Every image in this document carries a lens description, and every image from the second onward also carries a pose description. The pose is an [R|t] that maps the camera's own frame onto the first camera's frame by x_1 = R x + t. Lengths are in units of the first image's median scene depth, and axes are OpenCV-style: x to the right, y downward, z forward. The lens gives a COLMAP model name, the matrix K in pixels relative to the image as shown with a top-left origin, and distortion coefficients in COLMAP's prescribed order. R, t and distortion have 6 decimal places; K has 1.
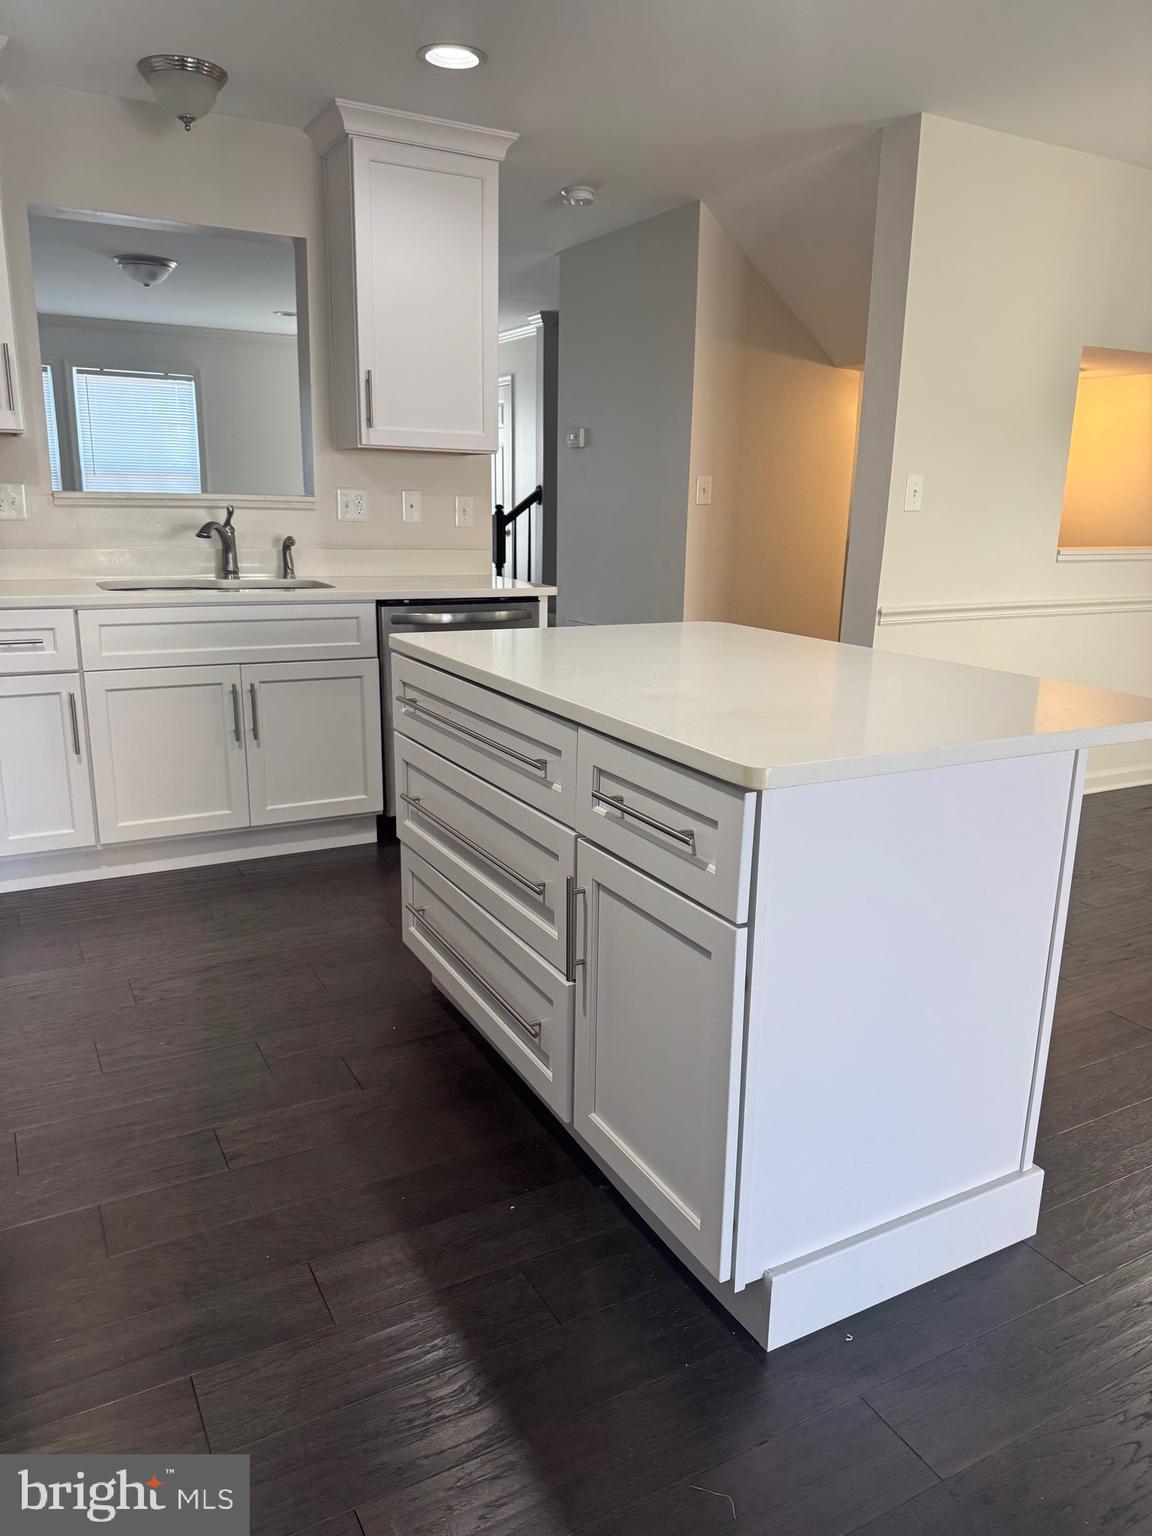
lens RADIAL K [[1059.4, 0, 576.0], [0, 1059.4, 768.0], [0, 0, 1]] dist [0.111365, -0.159105]
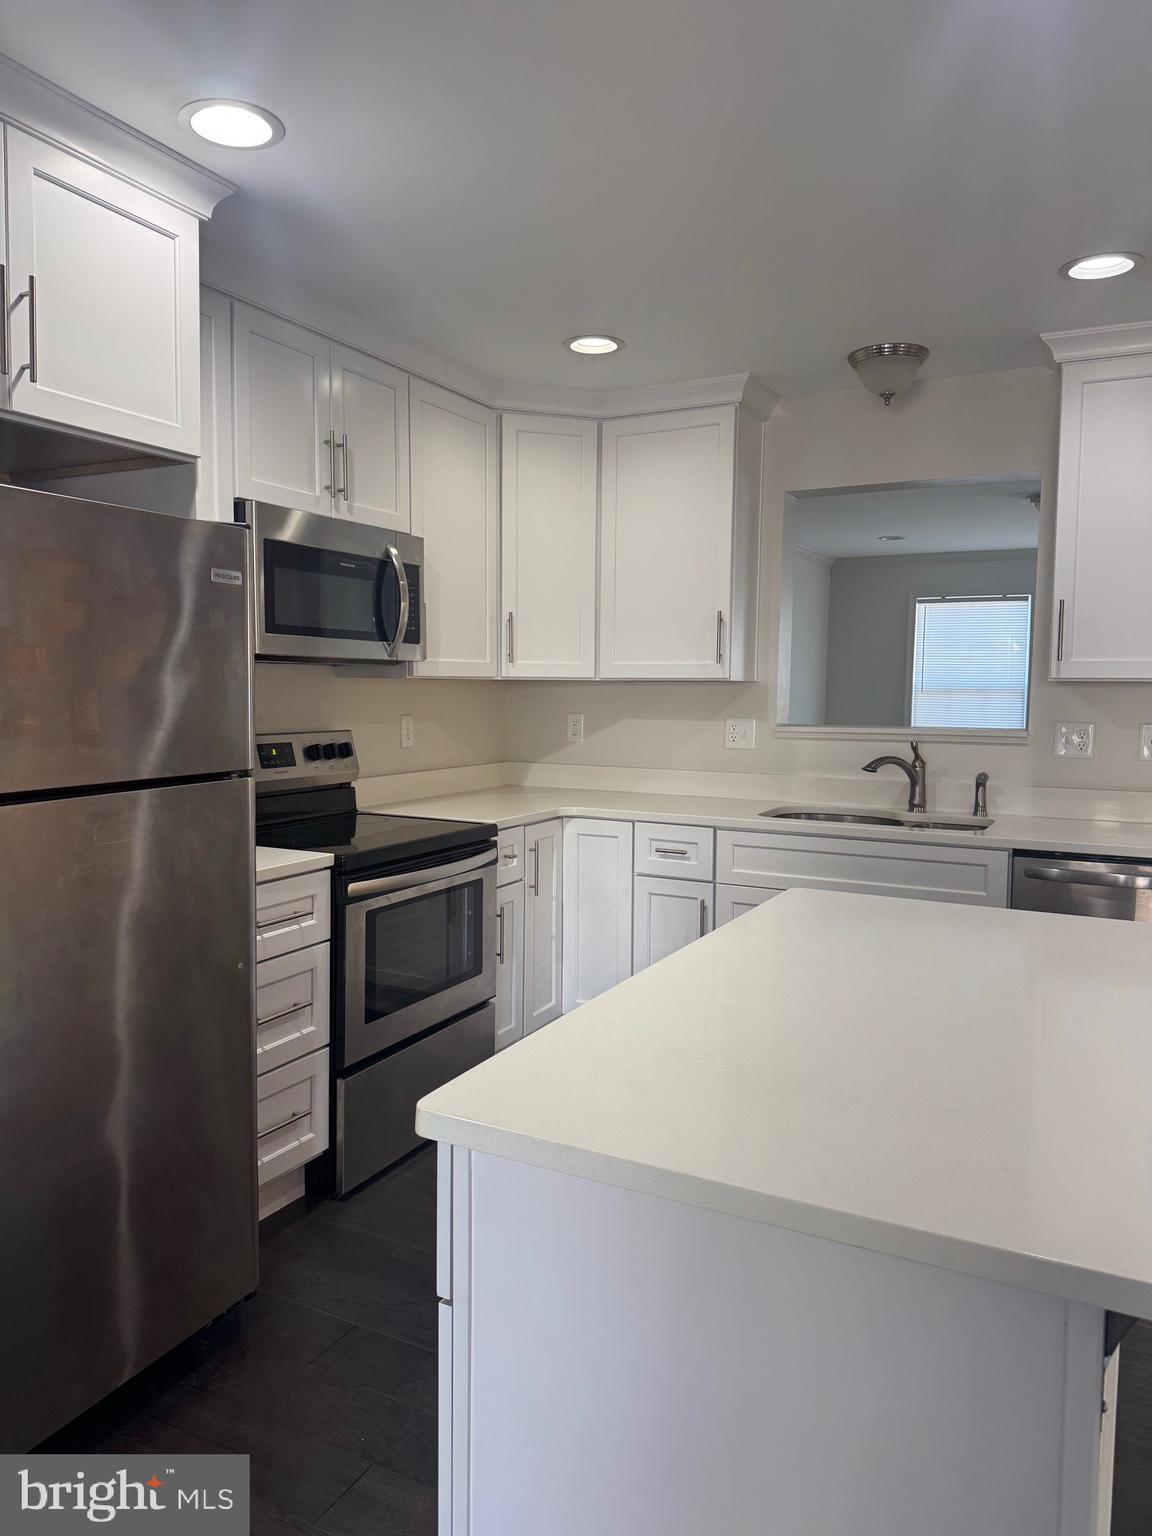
lens RADIAL K [[1076.5, 0, 566.8], [0, 1076.5, 767.5], [0, 0, 1]] dist [0.150675, -0.226181]
pose [[0.533340, 0.048303, -0.844521, 0.365370], [-0.203447, 0.976388, -0.072638, -0.078606], [0.821071, 0.210556, 0.530573, 0.191970]]
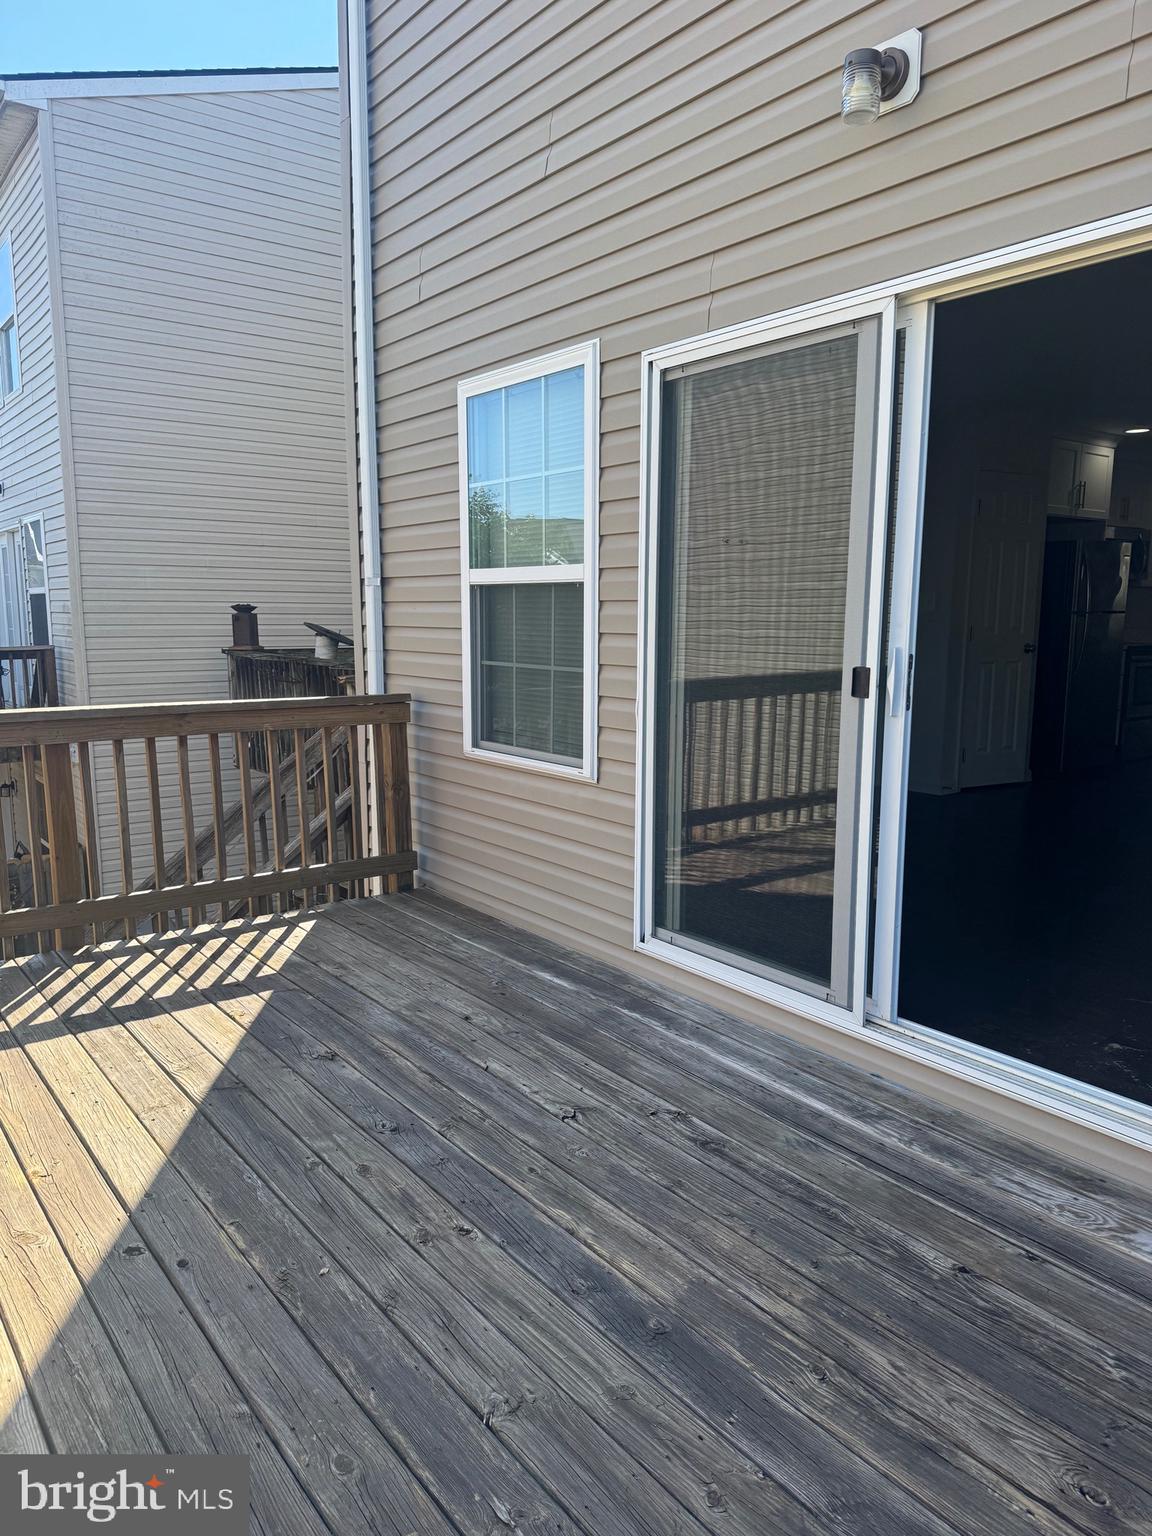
lens RADIAL K [[1076.5, 0, 566.8], [0, 1076.5, 767.5], [0, 0, 1]] dist [0.150675, -0.226181]
pose [[0.131496, 0.124959, -0.983409, 1.747136], [-0.242447, 0.965951, 0.090322, 0.273163], [0.961212, 0.226548, 0.157315, -0.931036]]
